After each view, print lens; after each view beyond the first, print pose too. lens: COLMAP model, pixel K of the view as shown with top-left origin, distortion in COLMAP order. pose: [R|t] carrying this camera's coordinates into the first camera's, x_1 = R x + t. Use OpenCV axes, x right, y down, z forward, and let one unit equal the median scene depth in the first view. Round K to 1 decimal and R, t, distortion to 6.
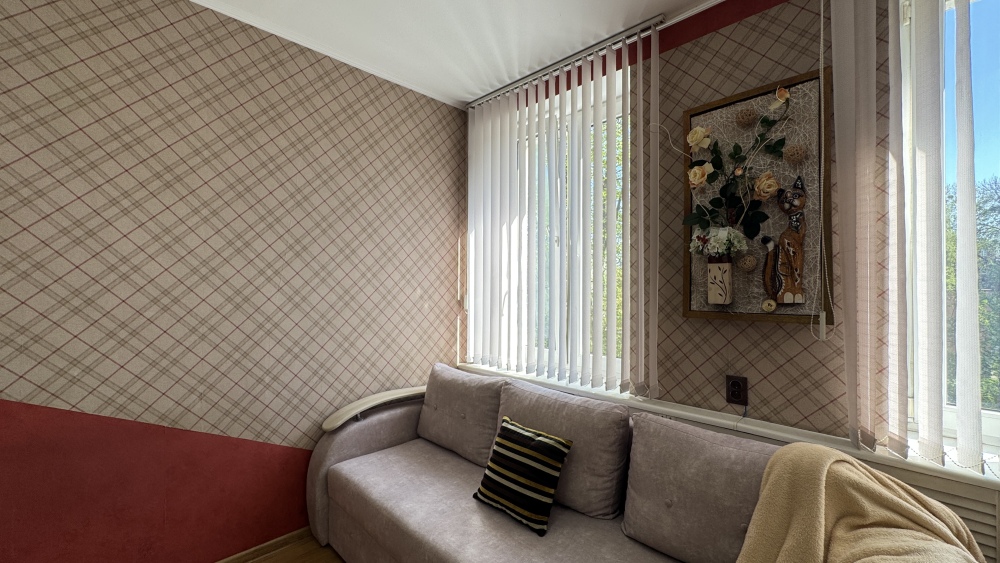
lens RADIAL K [[402.7, 0, 506.3], [0, 402.7, 282.1], [0, 0, 1]] dist [-0.001082, 0.000136]
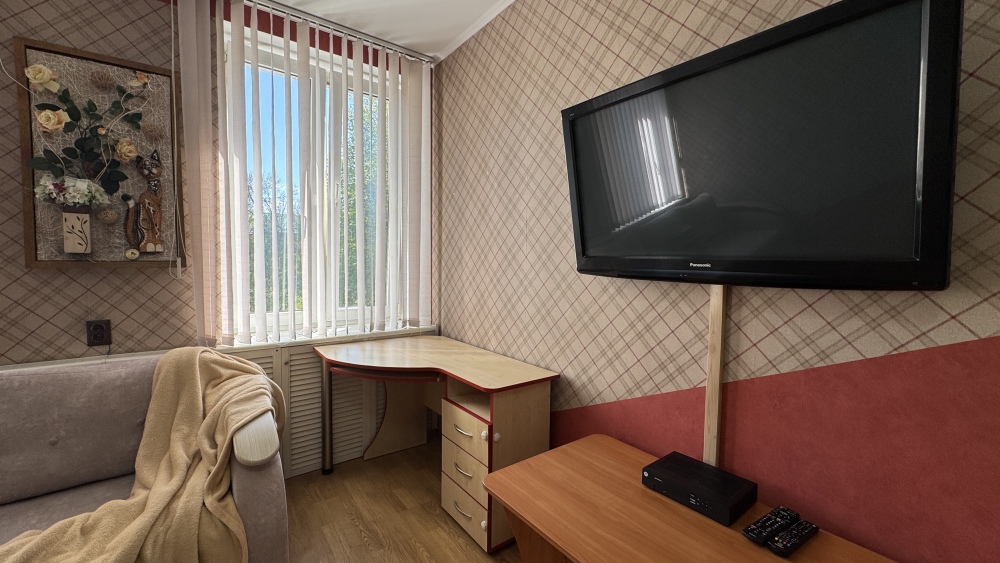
lens RADIAL K [[402.7, 0, 493.9], [0, 402.7, 281.6], [0, 0, 1]] dist [-0.001082, 0.000136]
pose [[0.137856, -0.061158, 0.988562, -0.354817], [-0.026596, 0.997503, 0.065420, 0.031754], [-0.990095, -0.035311, 0.135885, -0.202939]]
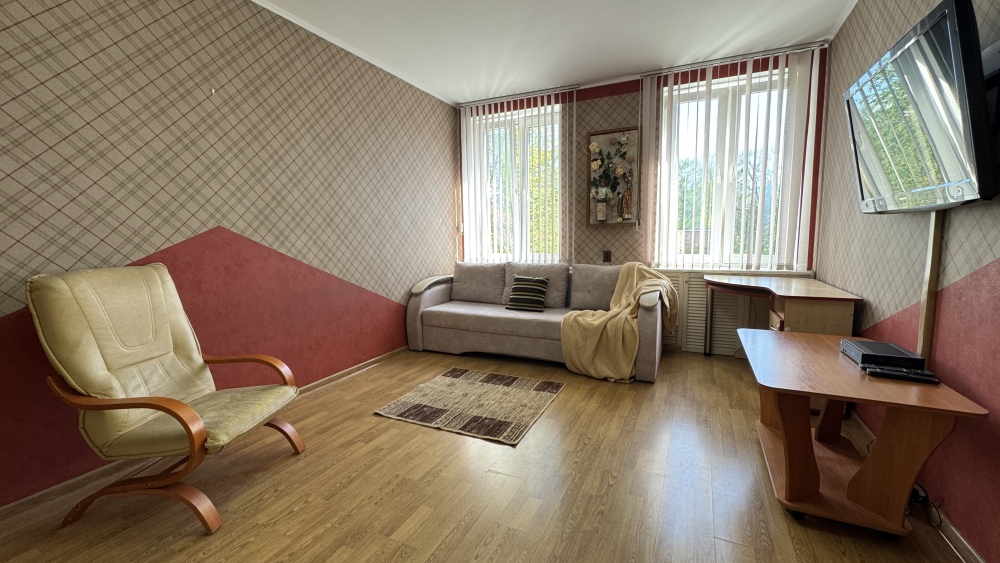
lens RADIAL K [[402.7, 0, 507.5], [0, 402.7, 284.9], [0, 0, 1]] dist [-0.001082, 0.000136]
pose [[0.937888, -0.063218, 0.341131, -0.852225], [0.017218, 0.990528, 0.136227, 0.101495], [-0.346512, -0.121892, 0.930092, -1.101360]]
